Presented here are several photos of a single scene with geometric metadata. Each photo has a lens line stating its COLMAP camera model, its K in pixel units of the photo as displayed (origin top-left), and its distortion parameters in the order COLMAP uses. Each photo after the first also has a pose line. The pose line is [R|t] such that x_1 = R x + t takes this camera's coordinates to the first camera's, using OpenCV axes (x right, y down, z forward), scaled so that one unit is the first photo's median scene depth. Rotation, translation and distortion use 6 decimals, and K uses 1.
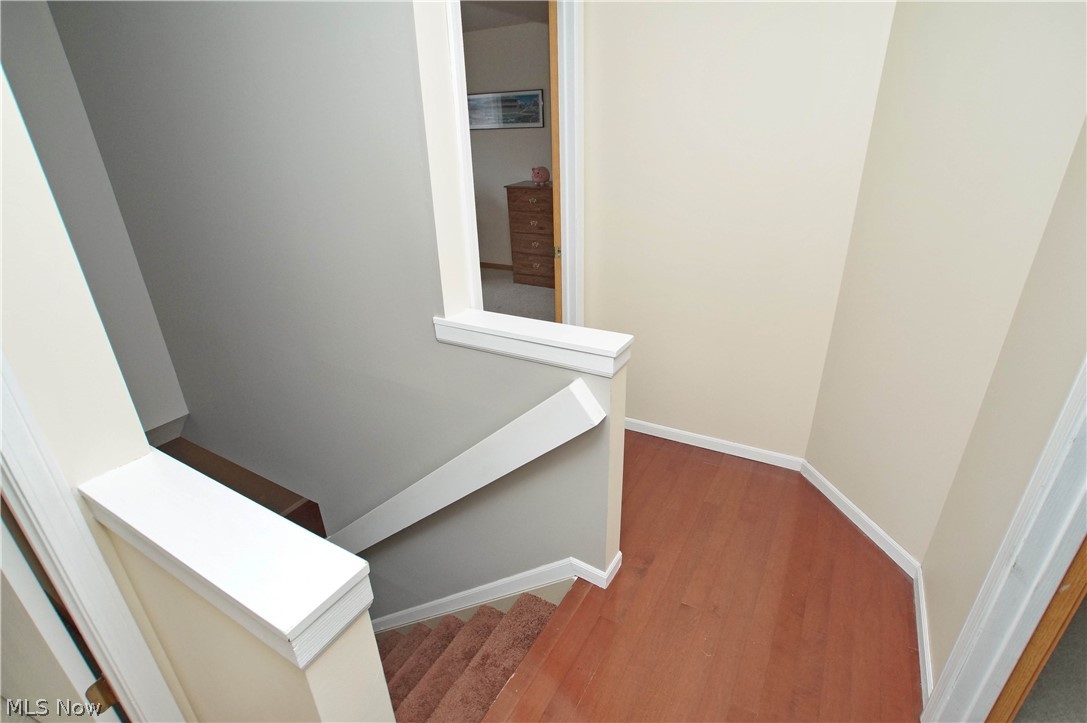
lens RADIAL K [[525.3, 0, 549.5], [0, 525.3, 361.5], [0, 0, 1]] dist [-0.068945, 0.030507]
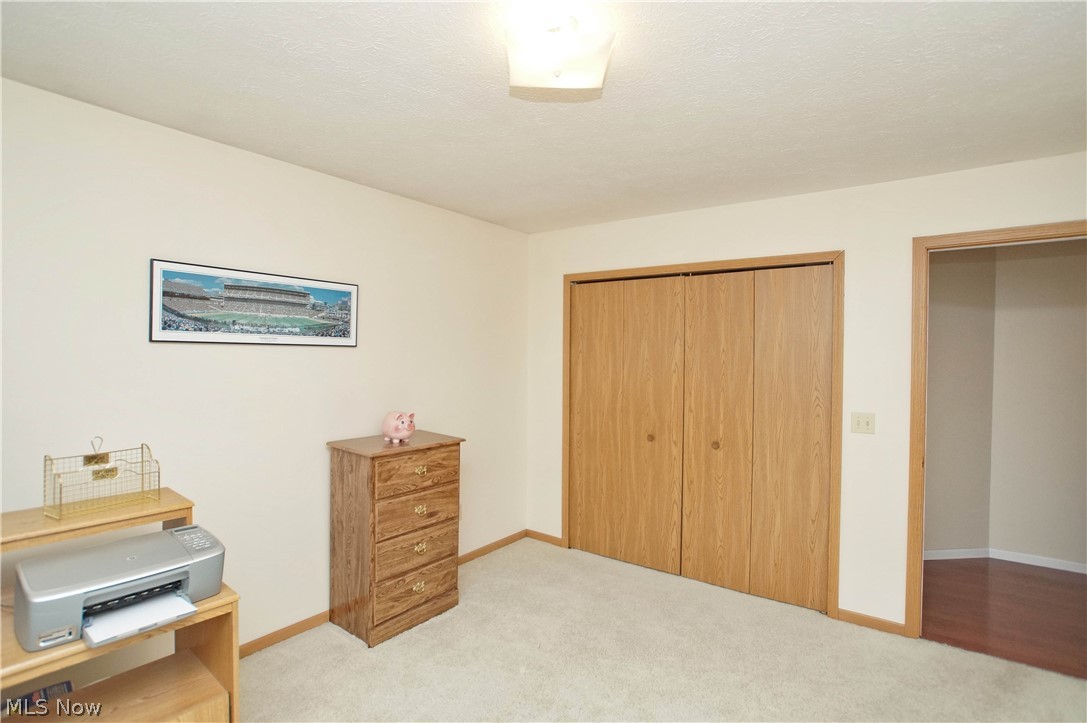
lens RADIAL K [[525.3, 0, 549.5], [0, 525.3, 361.5], [0, 0, 1]] dist [-0.068945, 0.030507]
pose [[0.118647, 0.014175, 0.992835, -0.551620], [0.390993, 0.918447, -0.059838, -0.319133], [-0.912714, 0.395291, 0.103428, 0.753573]]
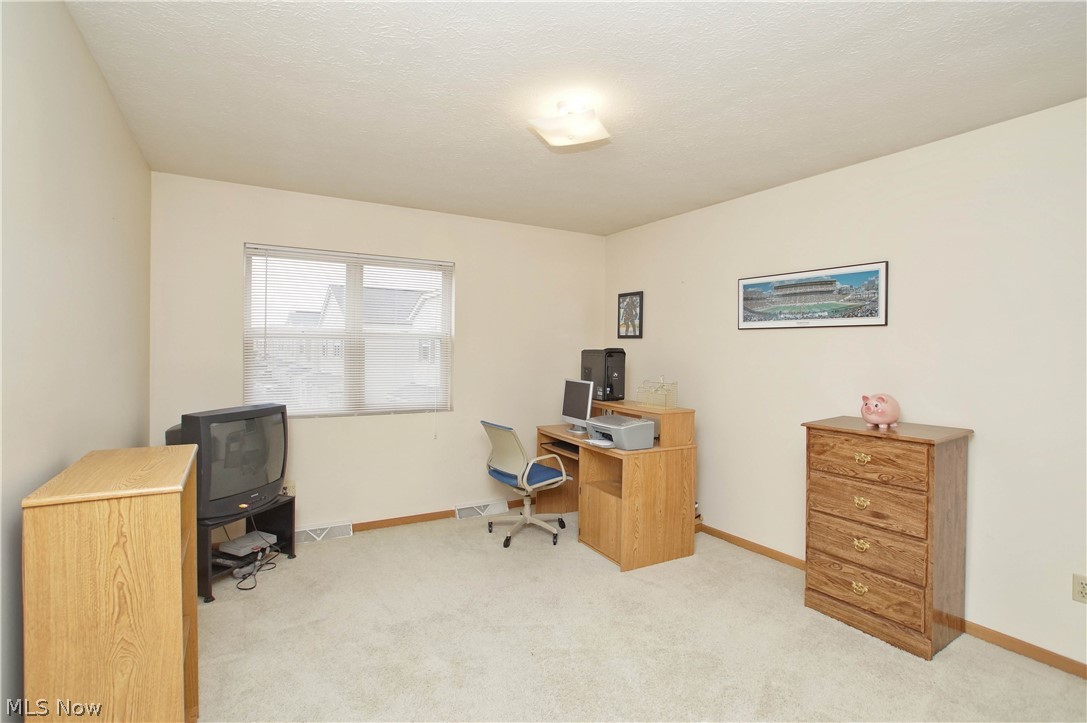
lens RADIAL K [[525.3, 0, 549.5], [0, 525.3, 361.5], [0, 0, 1]] dist [-0.068945, 0.030507]
pose [[0.872302, 0.044463, -0.486942, -0.056586], [-0.227014, 0.918849, -0.322770, -0.162036], [0.433076, 0.392095, 0.811608, 0.424117]]
